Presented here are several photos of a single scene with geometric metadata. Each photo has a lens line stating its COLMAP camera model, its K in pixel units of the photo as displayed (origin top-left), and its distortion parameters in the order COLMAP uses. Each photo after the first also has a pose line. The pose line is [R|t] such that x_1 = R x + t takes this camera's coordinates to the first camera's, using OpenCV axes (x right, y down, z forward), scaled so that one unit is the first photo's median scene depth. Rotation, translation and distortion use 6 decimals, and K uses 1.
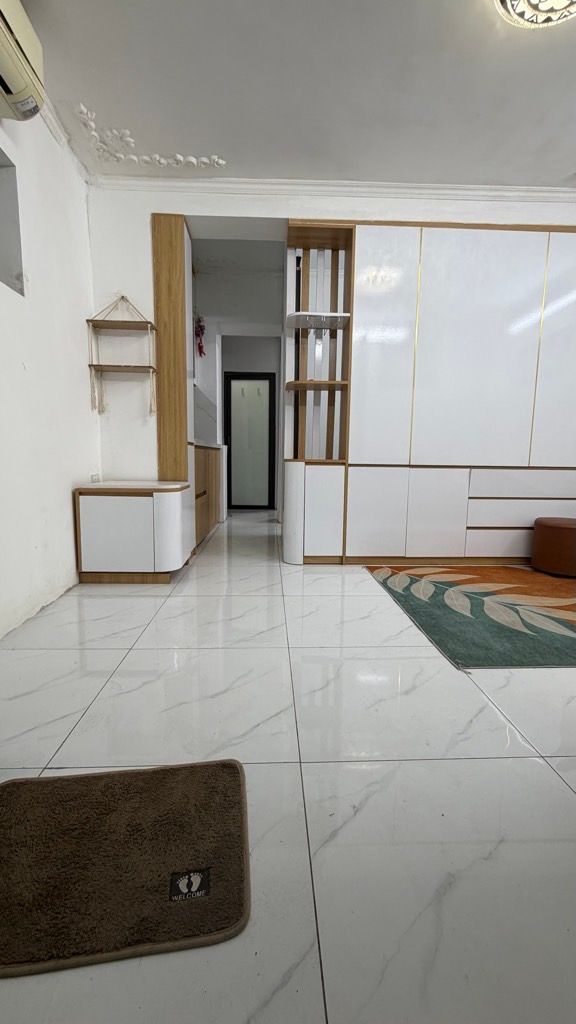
lens RADIAL K [[408.5, 0, 286.5], [0, 408.5, 508.0], [0, 0, 1]] dist [-0.000156, -0.000286]
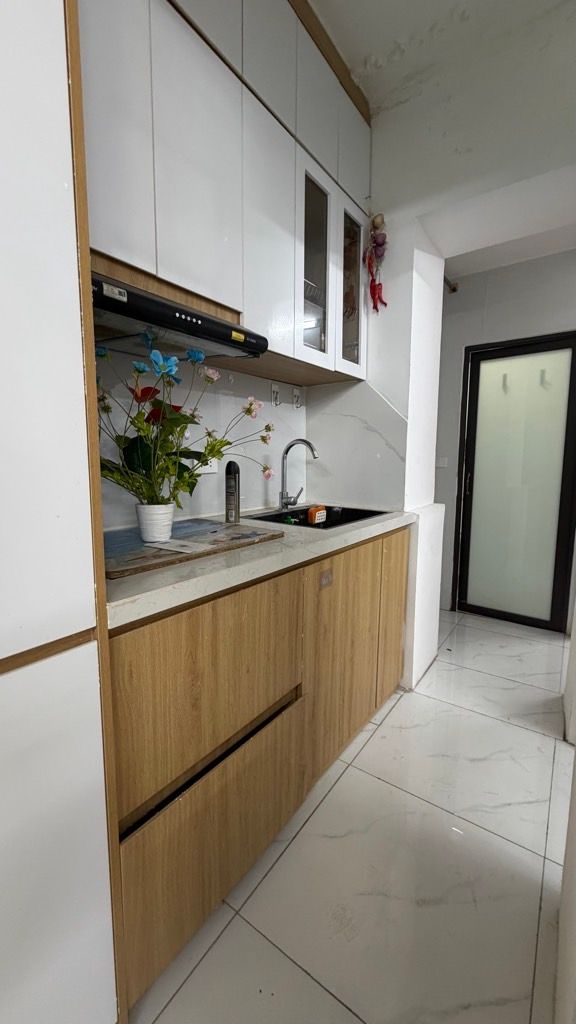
lens RADIAL K [[408.5, 0, 286.5], [0, 408.5, 508.0], [0, 0, 1]] dist [-0.000156, -0.000286]
pose [[0.787438, 0.063047, -0.613161, -0.006213], [-0.070119, 0.997460, 0.012514, -0.134323], [0.612393, 0.033140, 0.789859, 0.501353]]
